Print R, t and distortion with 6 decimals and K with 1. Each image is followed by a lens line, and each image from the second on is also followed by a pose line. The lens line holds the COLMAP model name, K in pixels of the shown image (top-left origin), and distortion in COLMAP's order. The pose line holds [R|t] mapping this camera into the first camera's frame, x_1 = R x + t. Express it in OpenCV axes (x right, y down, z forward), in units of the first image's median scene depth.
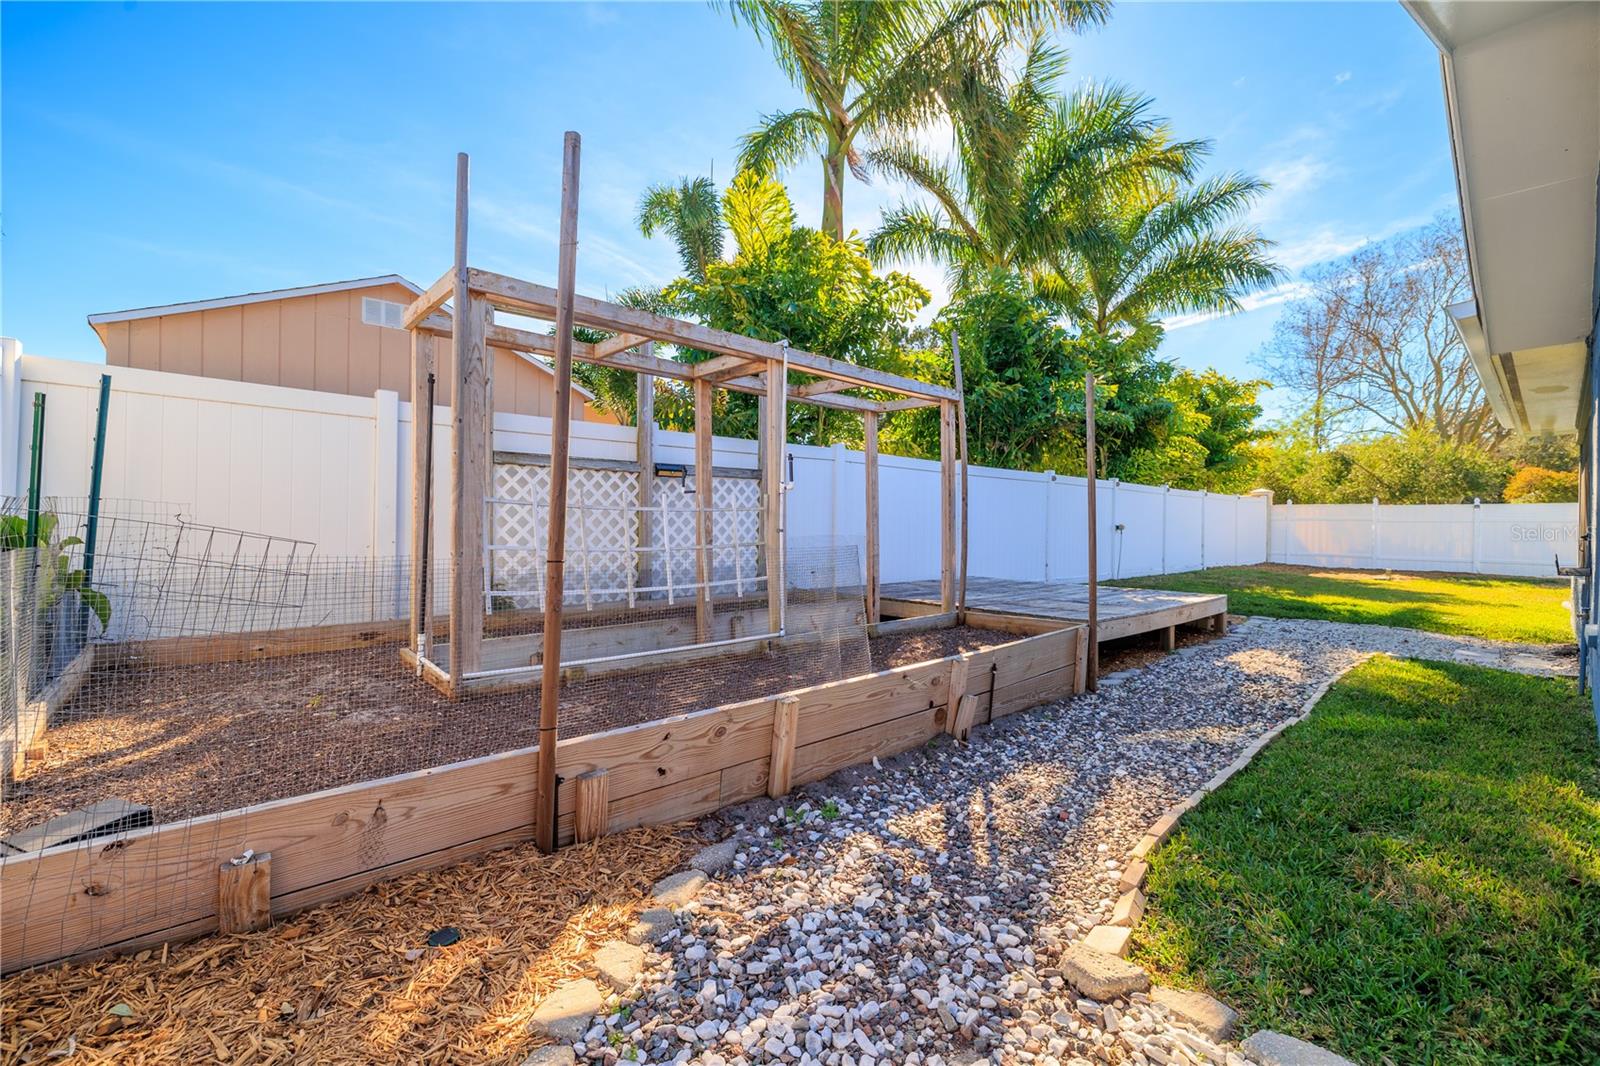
lens RADIAL K [[679.6, 0, 794.7], [0, 679.6, 529.7], [0, 0, 1]] dist [0.001383, 0.000402]
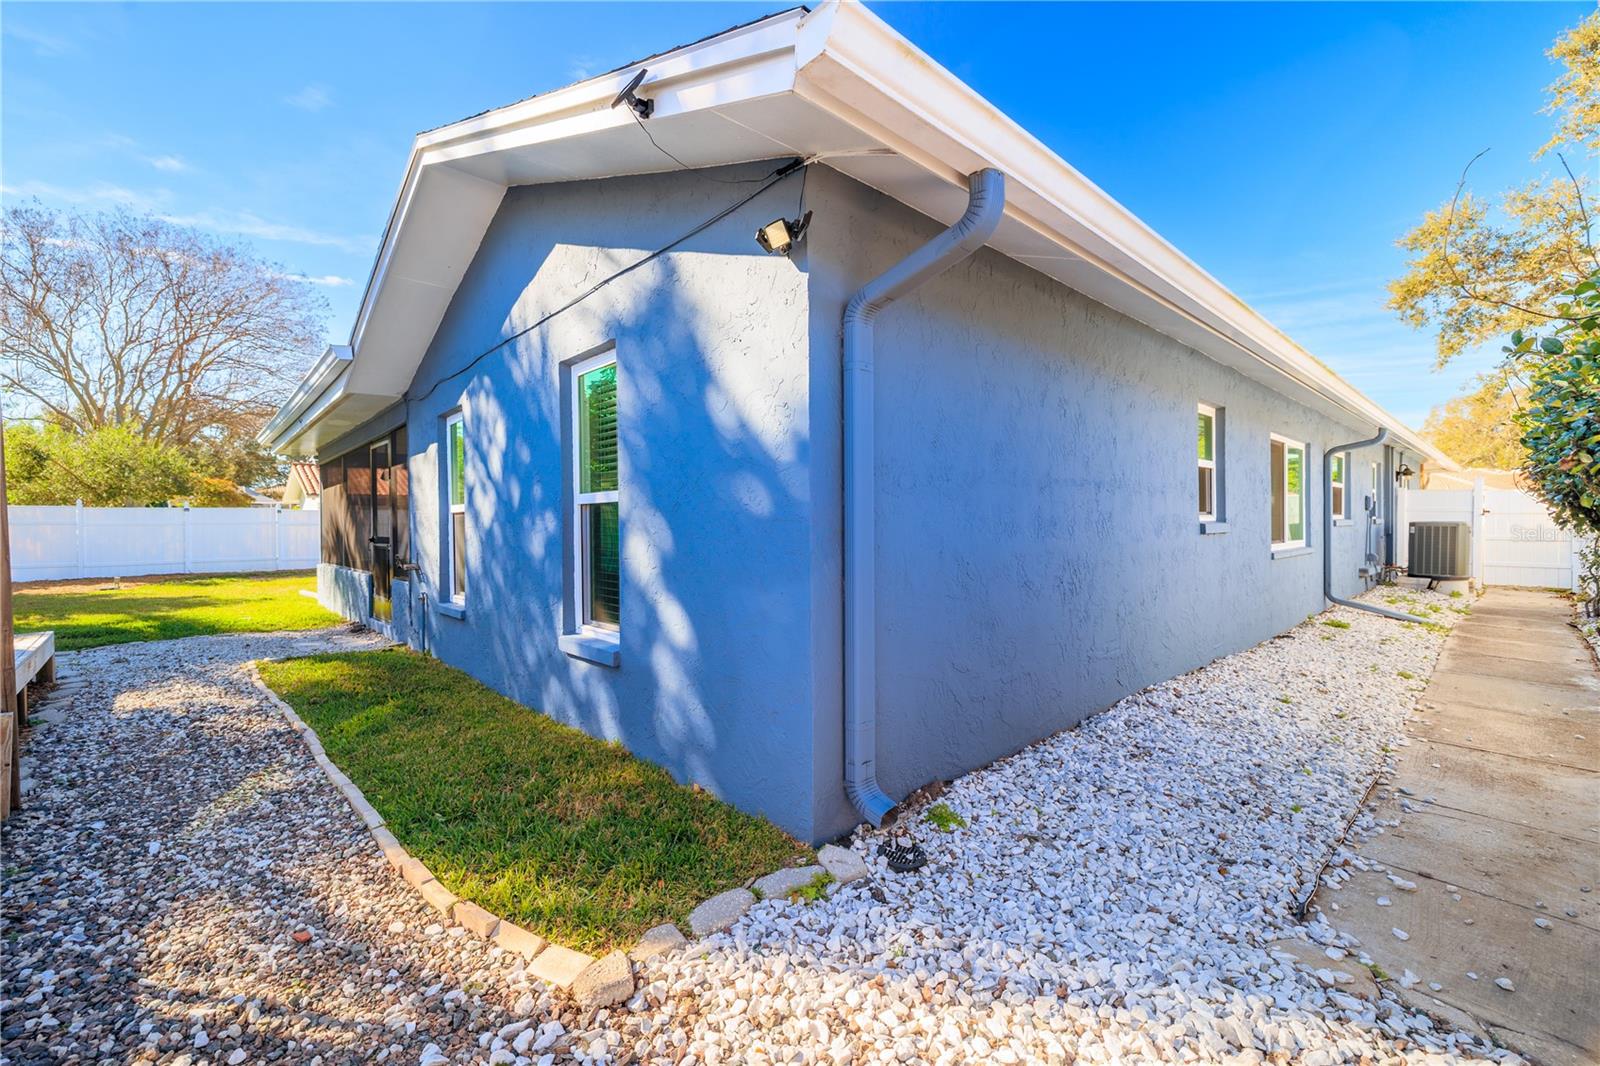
lens RADIAL K [[679.6, 0, 794.7], [0, 679.6, 529.7], [0, 0, 1]] dist [0.001383, 0.000402]
pose [[-0.039463, -0.023351, 0.998948, -0.314338], [0.018190, 0.999544, 0.024084, -0.041861], [-0.999055, 0.019121, -0.039020, 0.369464]]
